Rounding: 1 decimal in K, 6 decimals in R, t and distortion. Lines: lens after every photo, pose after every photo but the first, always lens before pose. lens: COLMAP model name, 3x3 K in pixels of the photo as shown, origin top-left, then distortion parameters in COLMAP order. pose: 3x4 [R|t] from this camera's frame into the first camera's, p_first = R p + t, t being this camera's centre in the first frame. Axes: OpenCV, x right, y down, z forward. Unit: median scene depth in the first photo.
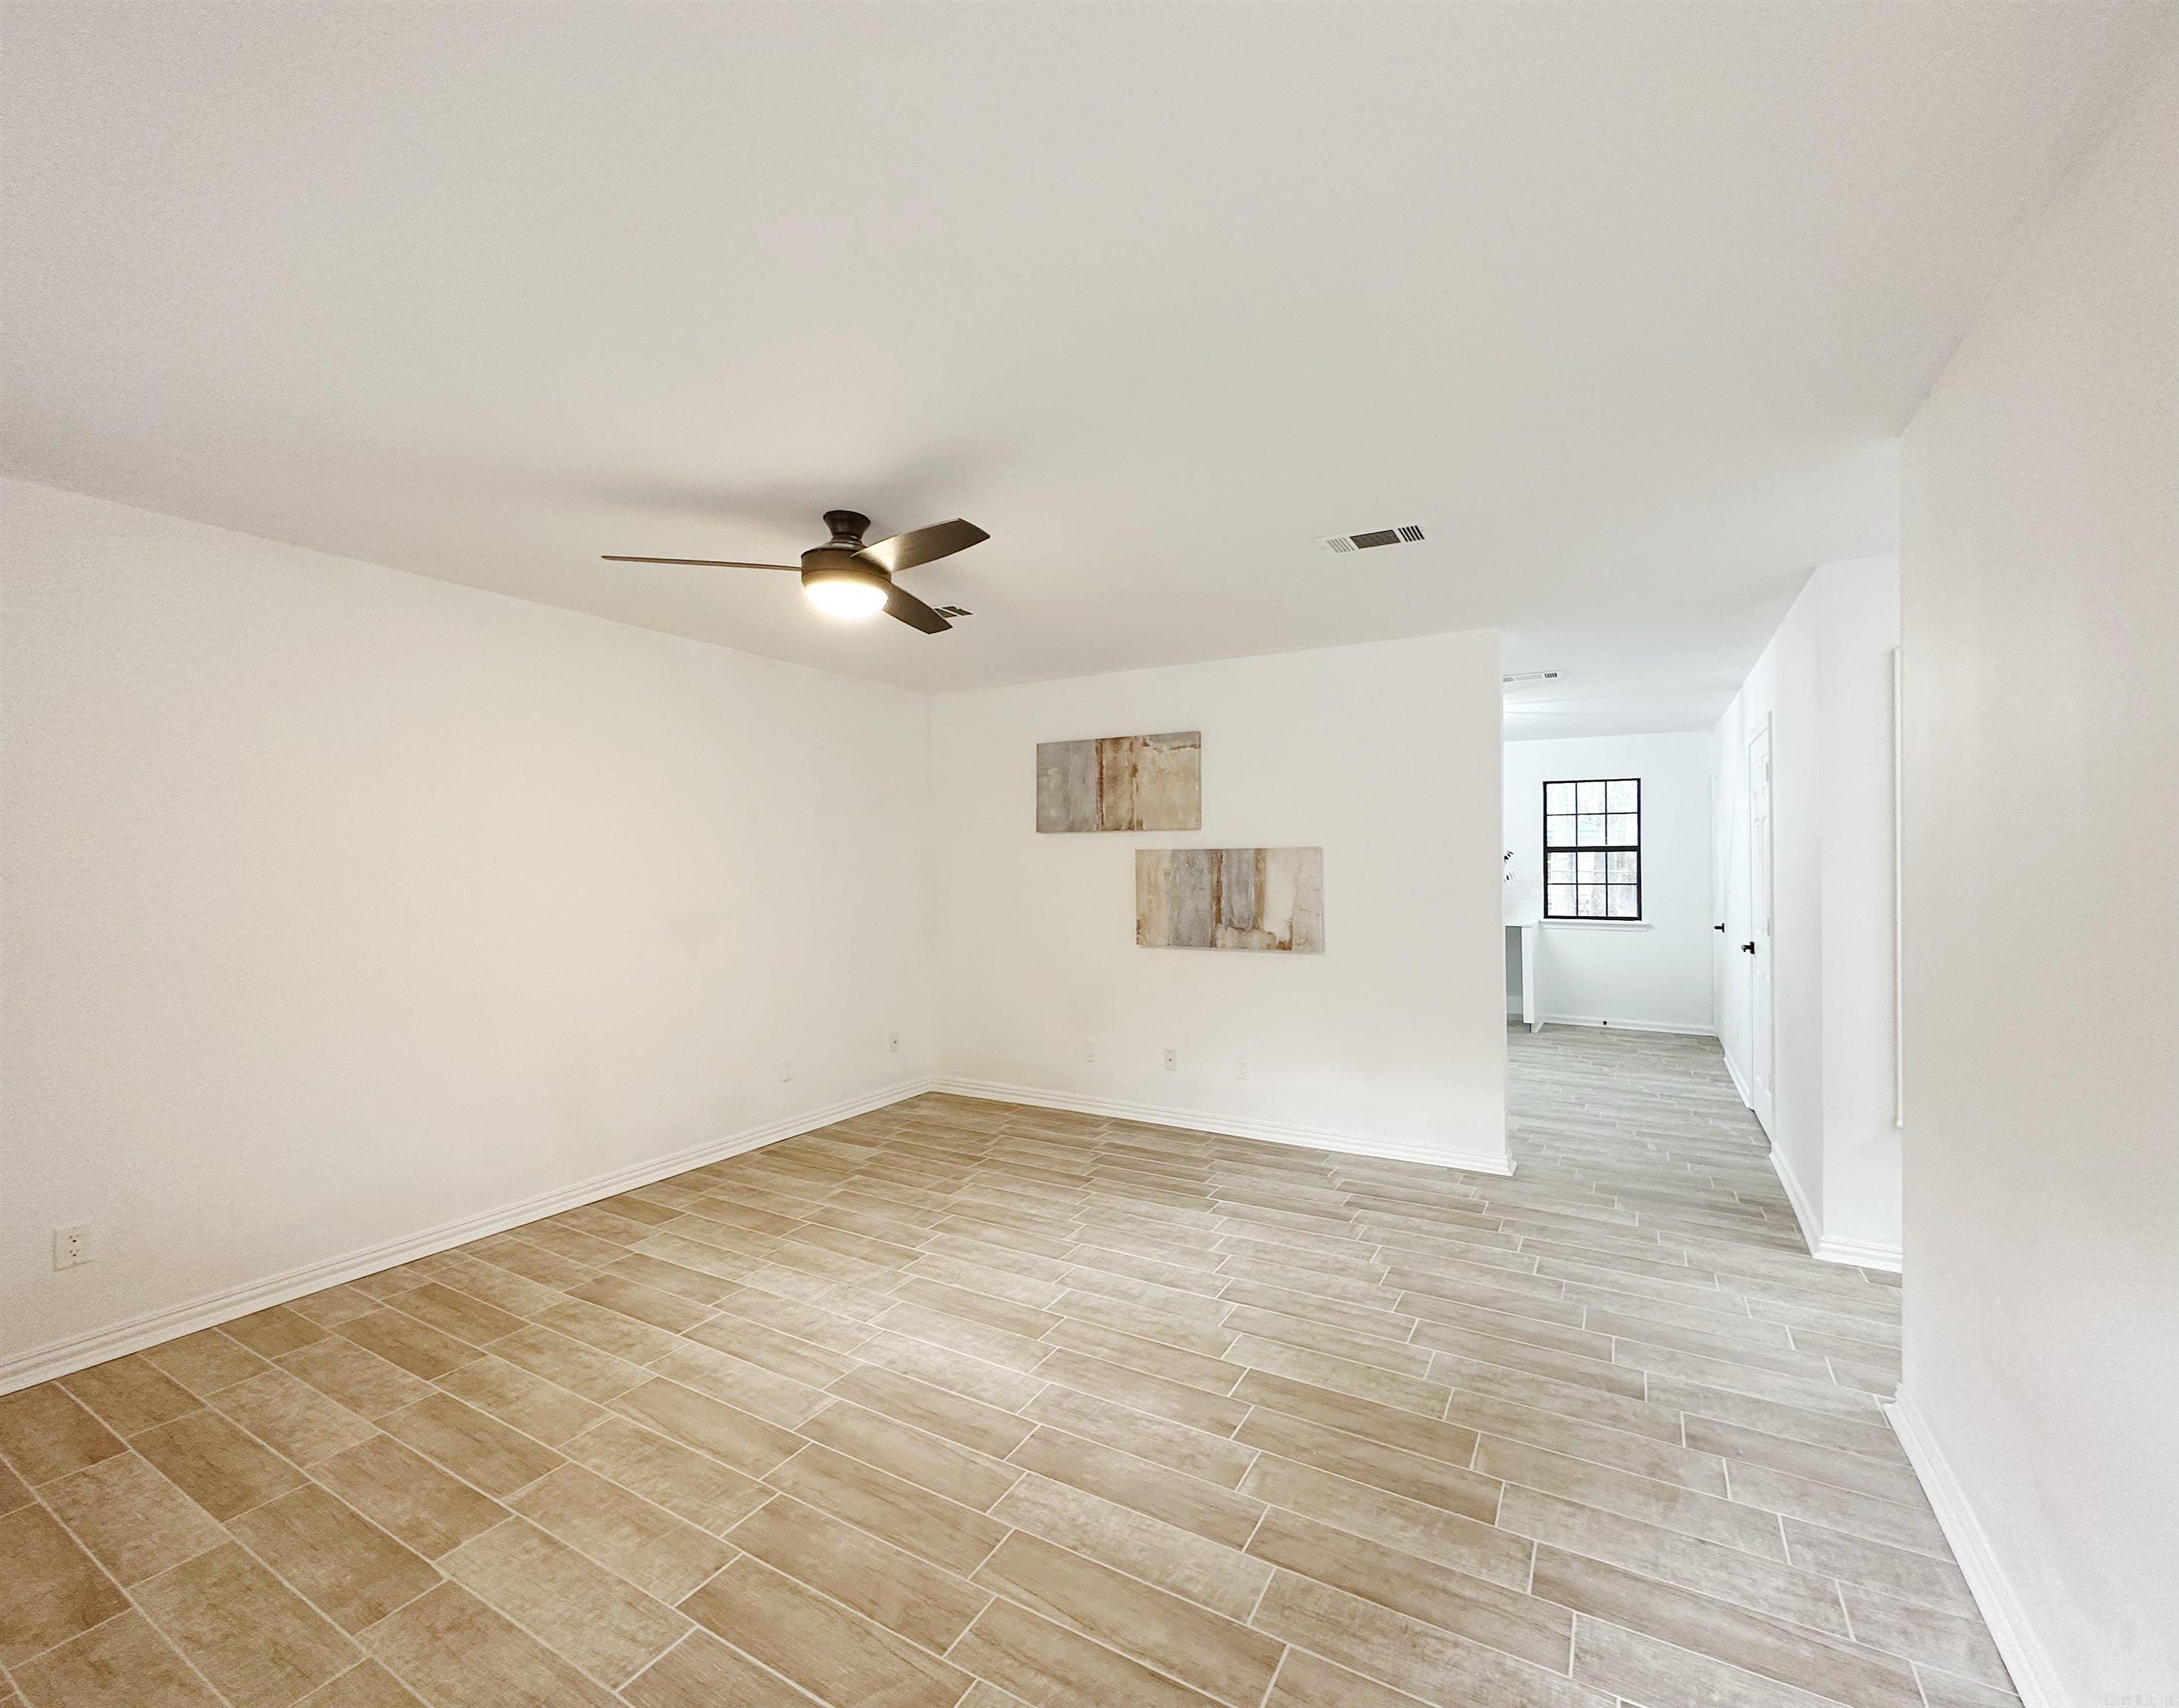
lens RADIAL K [[914.2, 0, 1140.2], [0, 914.2, 858.5], [0, 0, 1]] dist [-0.001423, 0.000293]
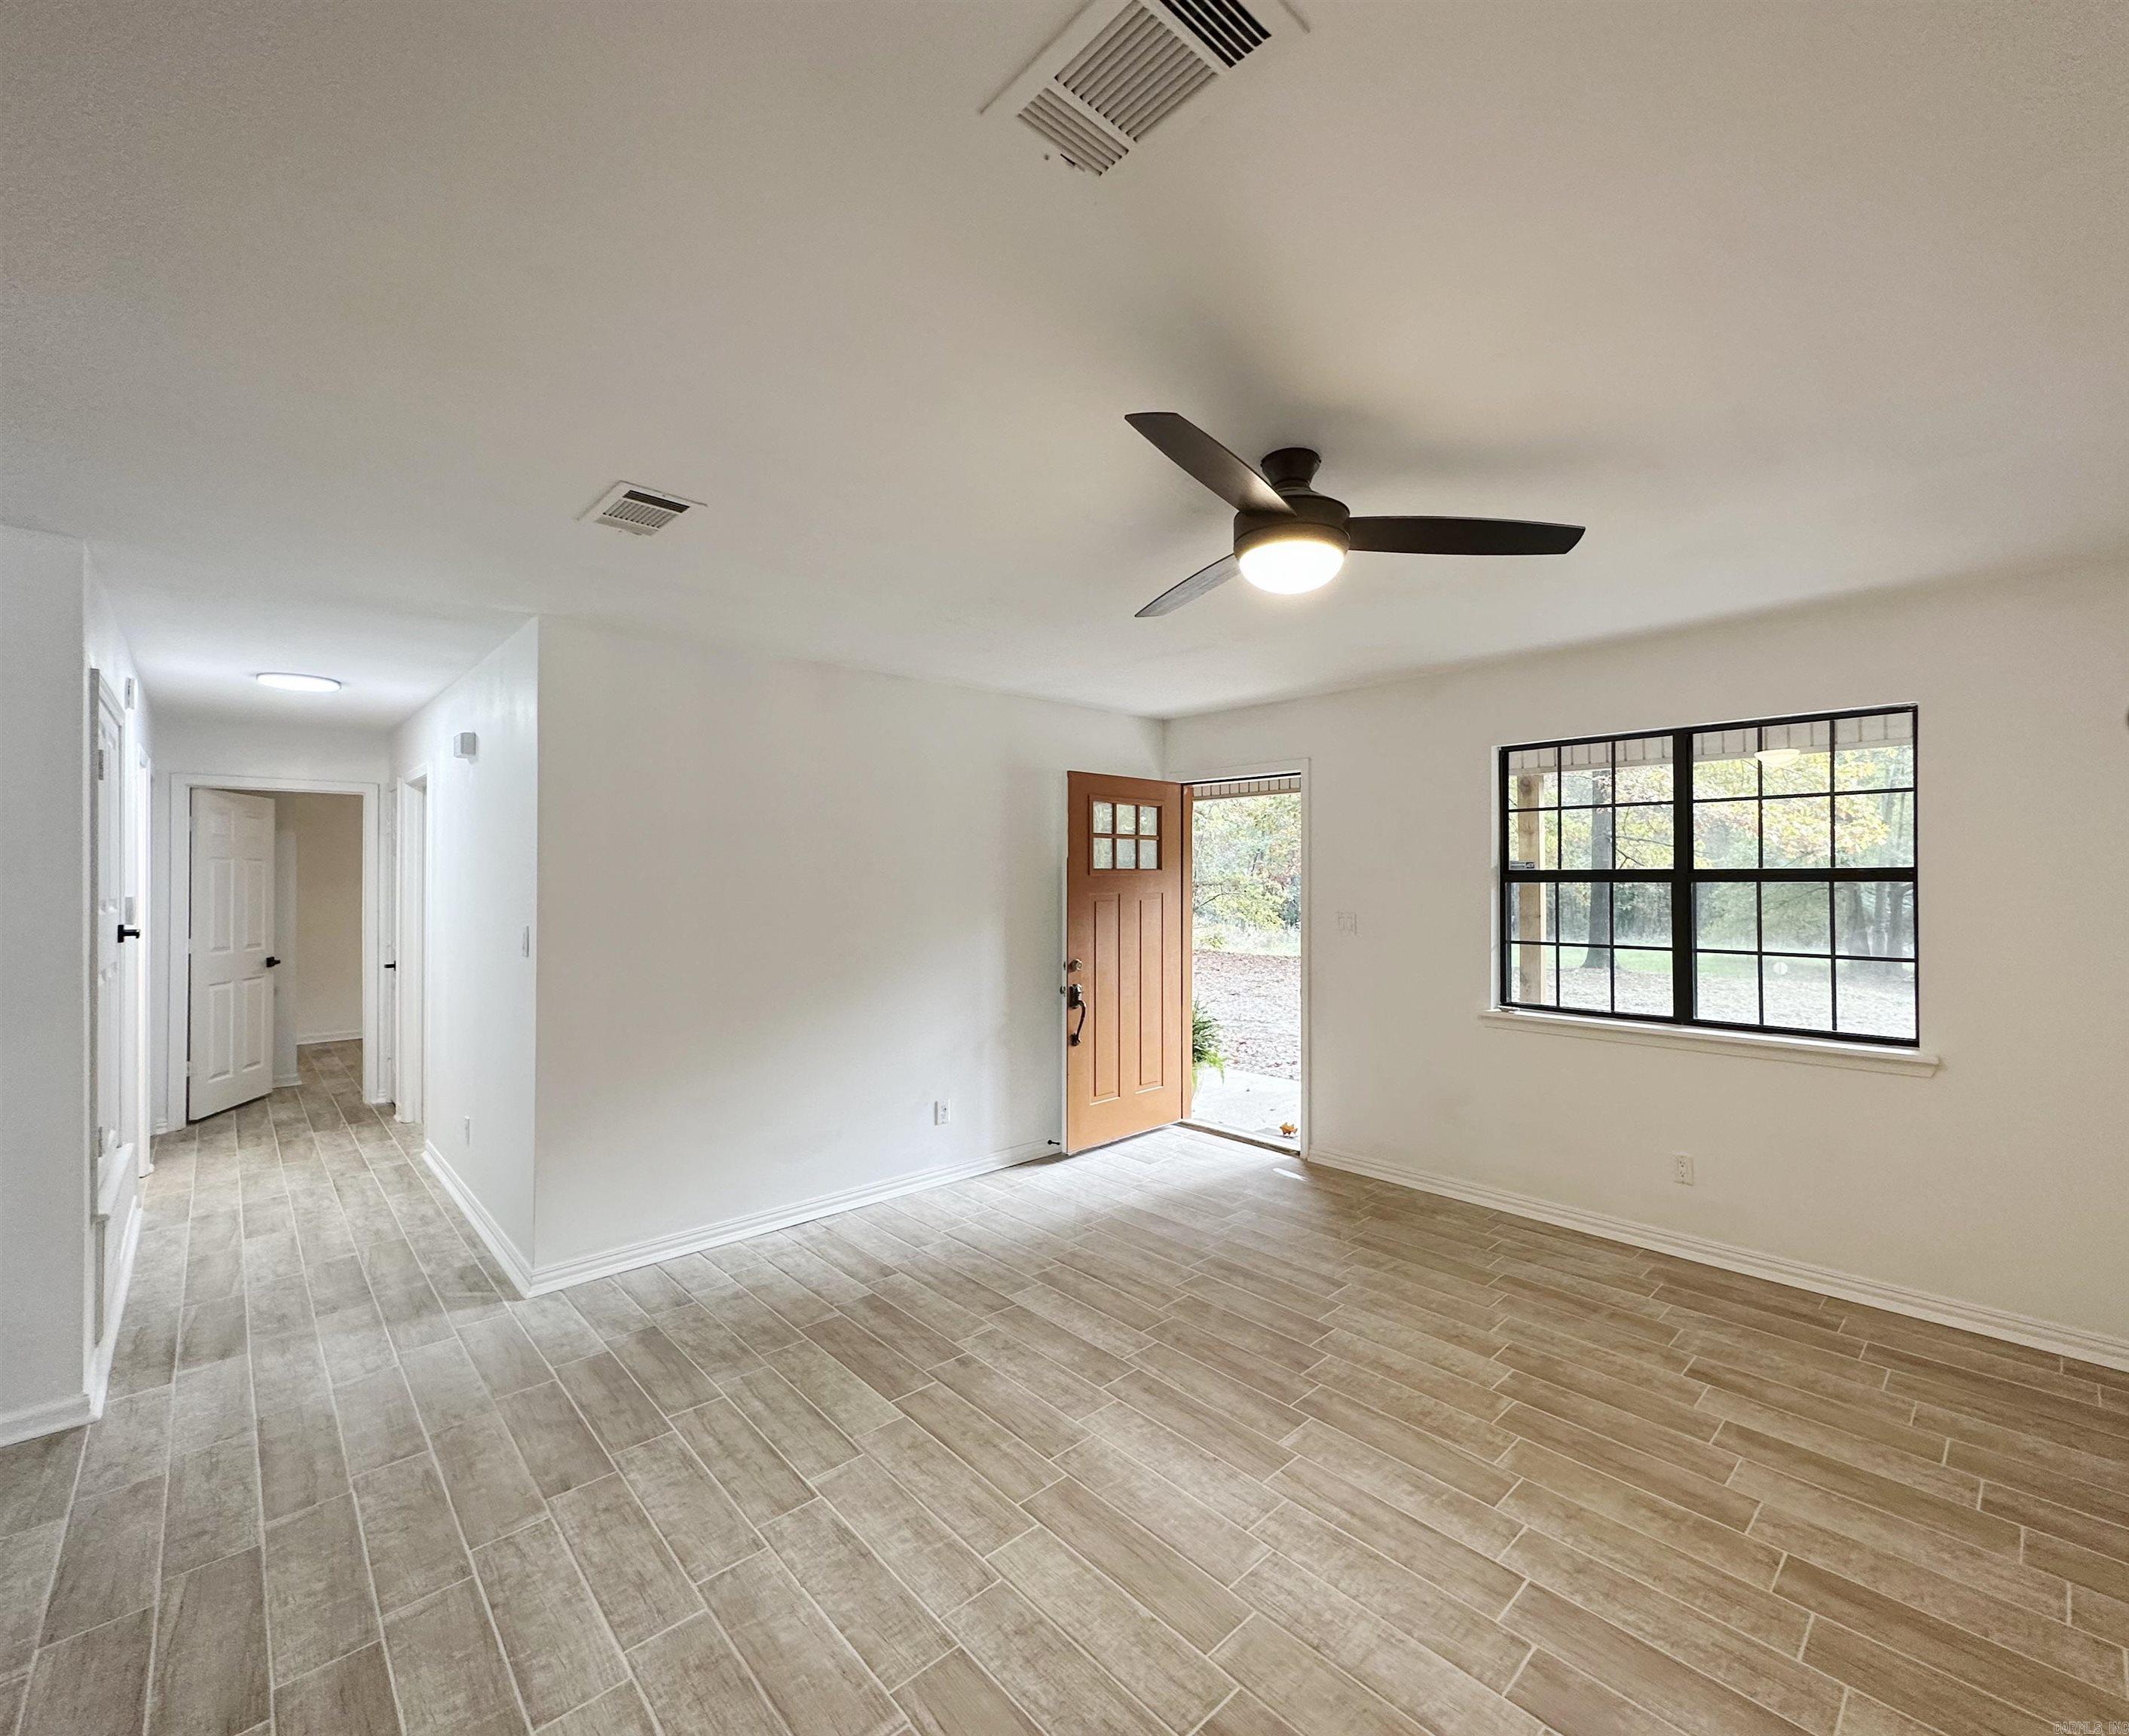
lens RADIAL K [[922.4, 0, 1152.6], [0, 922.4, 864.1], [0, 0, 1]] dist [-0.001556, 0.000506]
pose [[-0.959319, 0.008394, 0.282201, -0.439573], [0.004861, 0.999901, -0.013217, -0.034179], [-0.282284, -0.011308, -0.959264, 1.819562]]
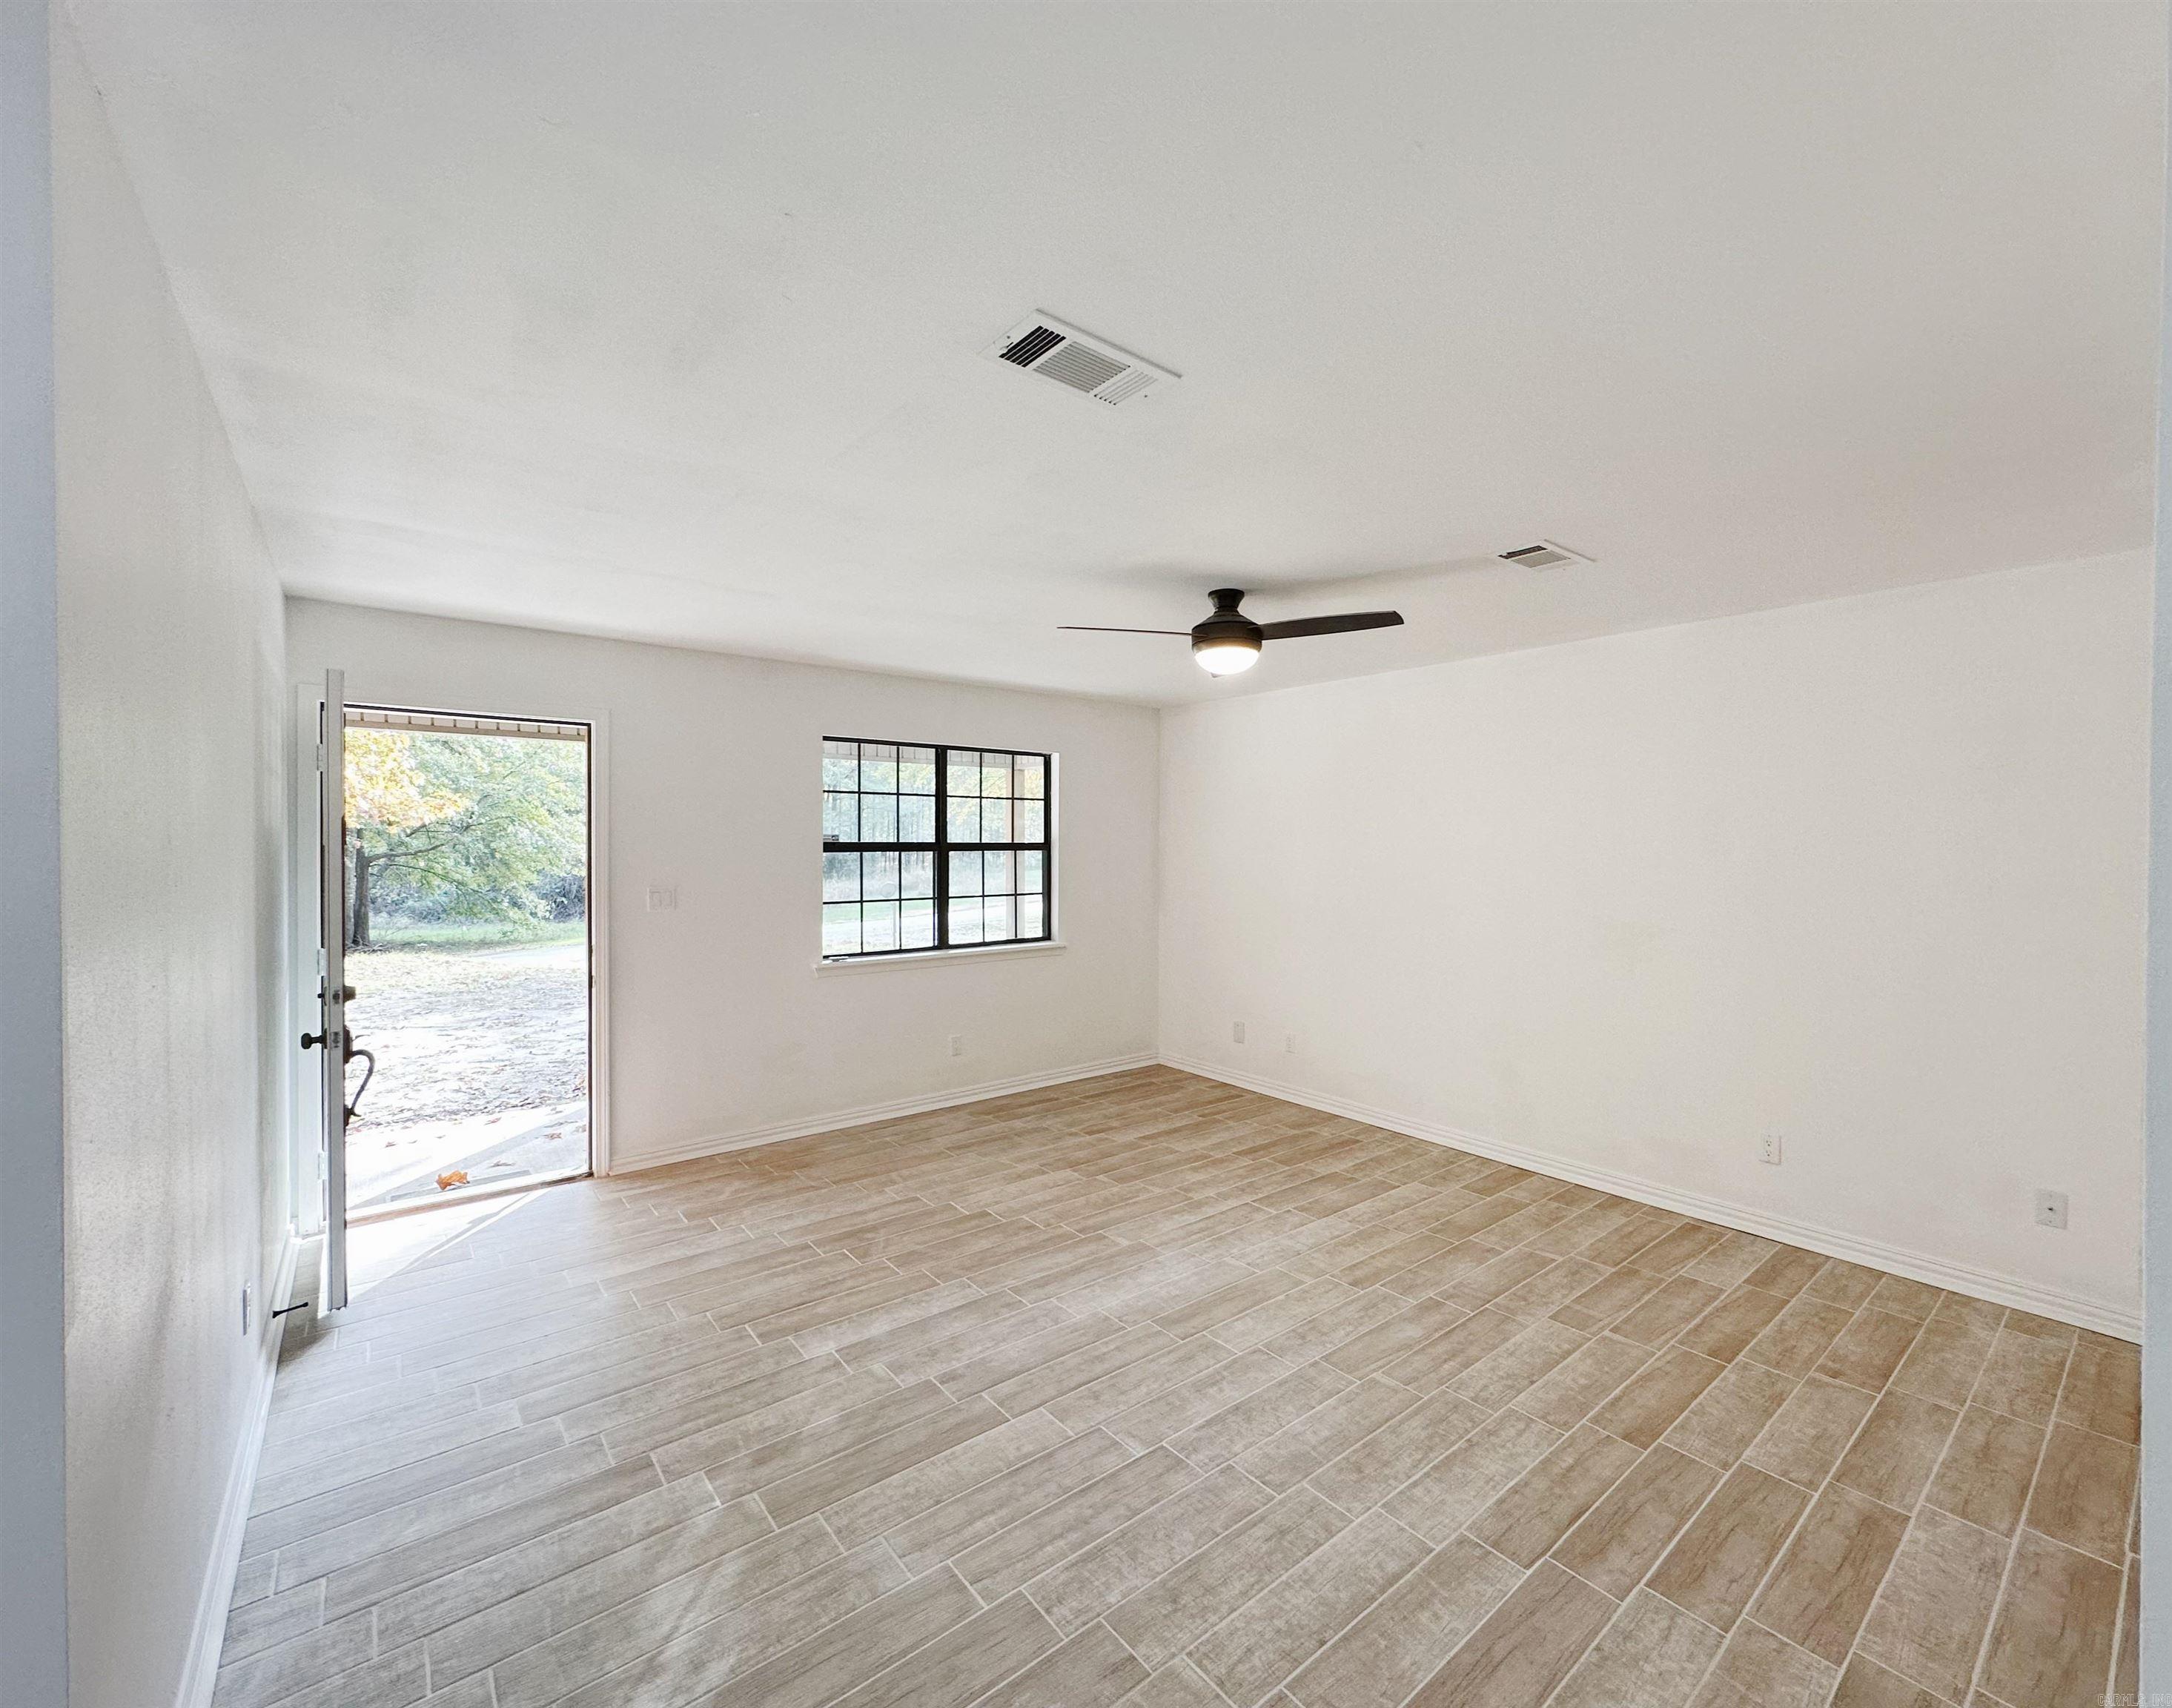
lens RADIAL K [[911.4, 0, 1136.5], [0, 911.4, 858.5], [0, 0, 1]] dist [-0.001423, 0.000293]
pose [[-0.371627, 0.016074, -0.928243, 0.890709], [-0.000123, 0.999849, 0.017363, -0.040694], [0.928382, 0.006567, -0.371569, 1.389456]]
